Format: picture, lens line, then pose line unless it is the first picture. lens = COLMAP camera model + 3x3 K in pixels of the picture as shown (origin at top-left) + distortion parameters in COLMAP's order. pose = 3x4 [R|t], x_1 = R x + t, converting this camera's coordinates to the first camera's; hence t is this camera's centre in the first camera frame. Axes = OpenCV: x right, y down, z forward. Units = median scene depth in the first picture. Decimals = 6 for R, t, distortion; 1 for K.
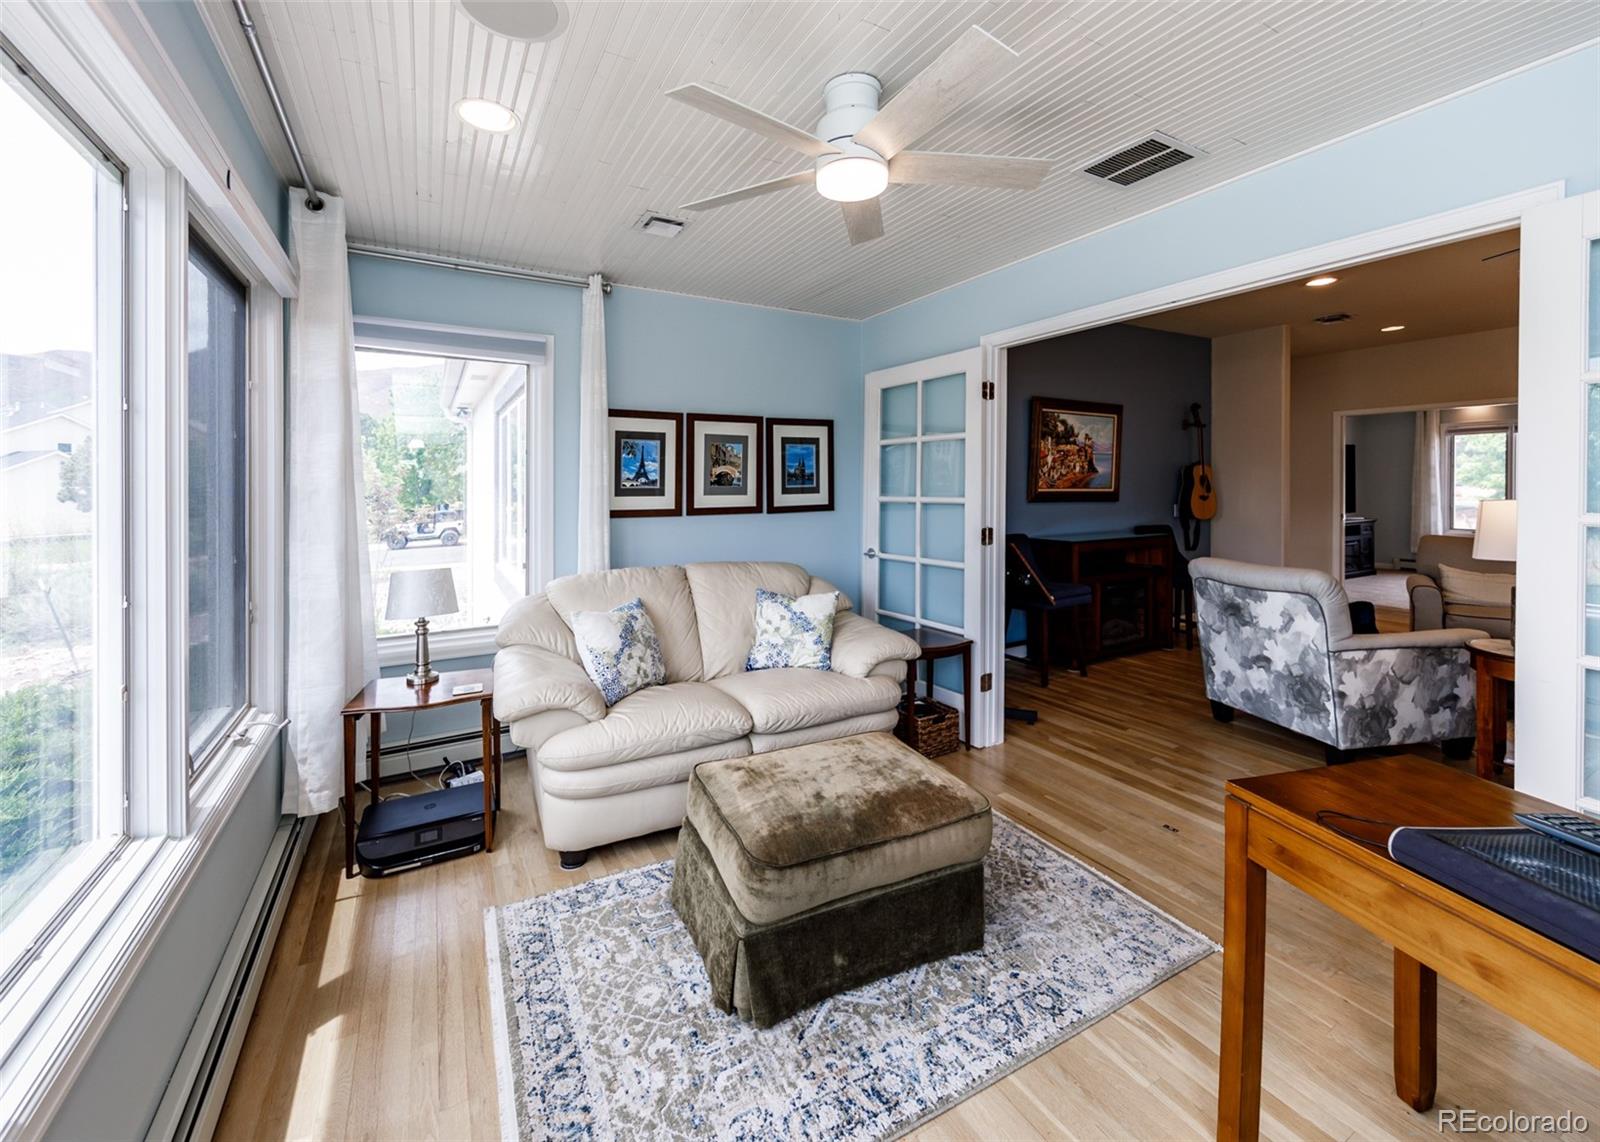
lens RADIAL K [[643.7, 0, 792.4], [0, 643.7, 483.4], [0, 0, 1]] dist [0.018812, 0.000417]
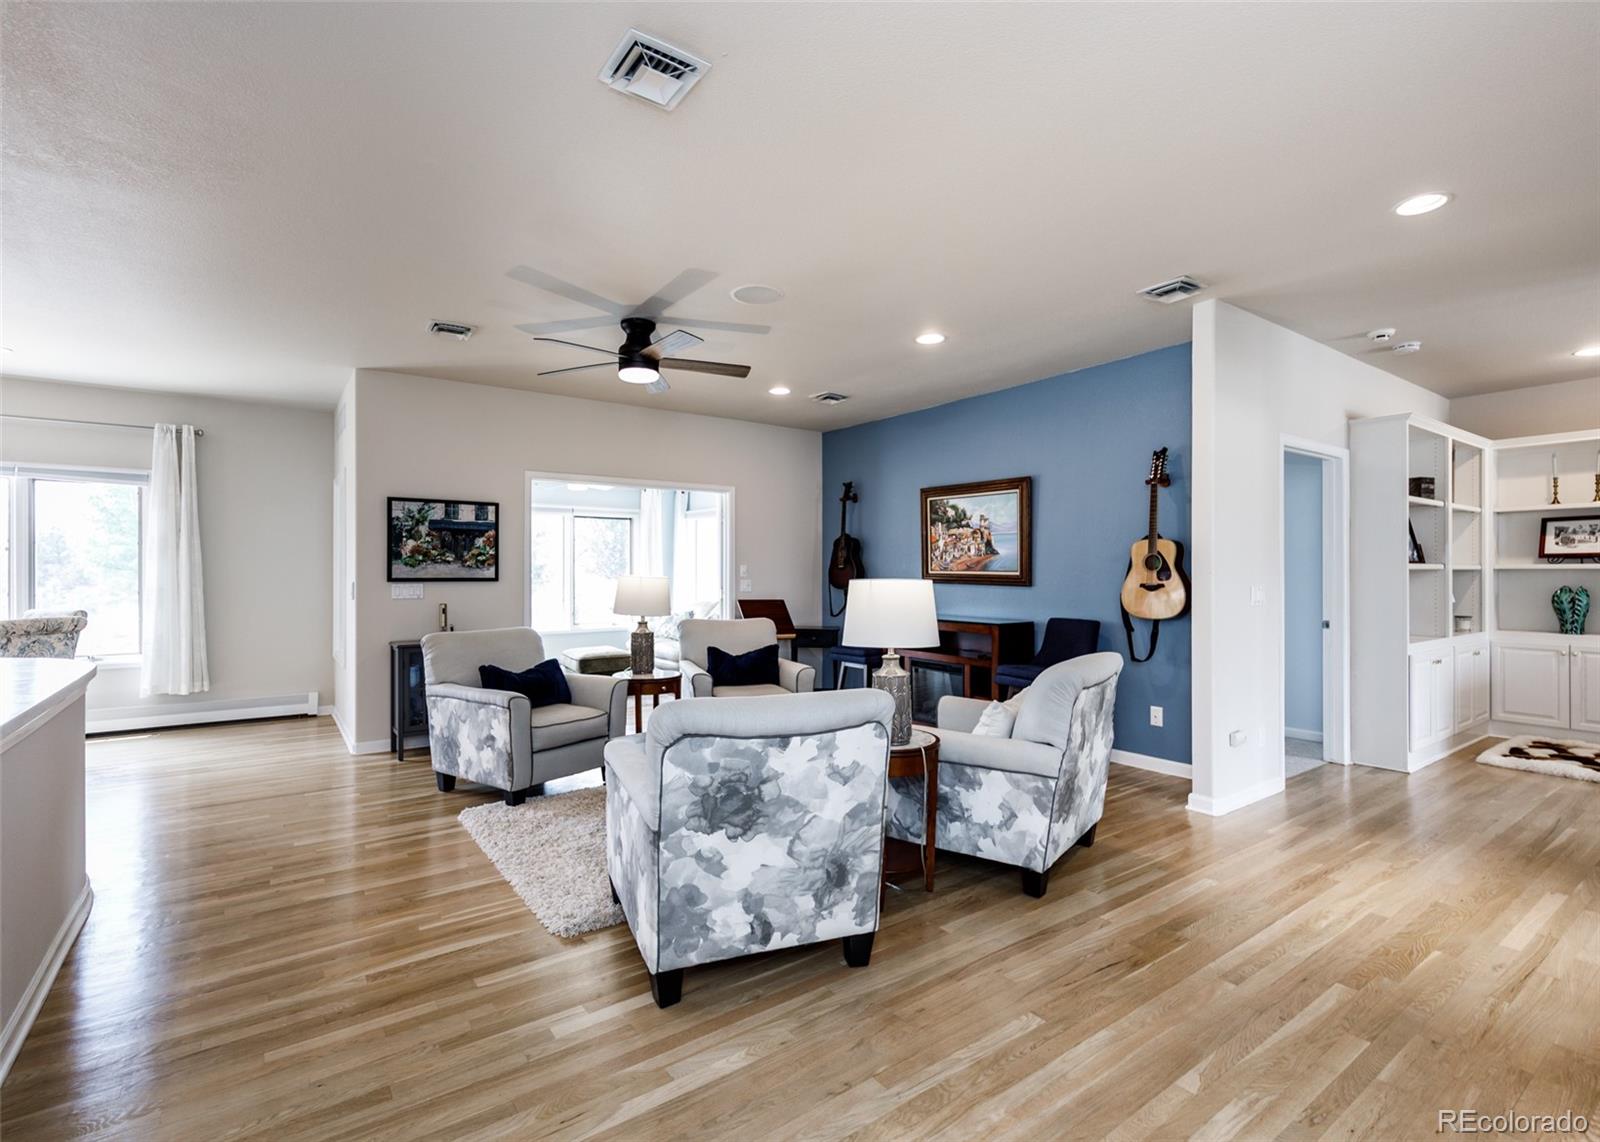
lens RADIAL K [[758.5, 0, 797.4], [0, 758.5, 566.7], [0, 0, 1]] dist [0.002632, 0.003389]
pose [[0.108833, -0.004153, -0.994051, 1.566515], [-0.004967, 0.999977, -0.004721, 0.007787], [0.994048, 0.005451, 0.108809, 0.605057]]
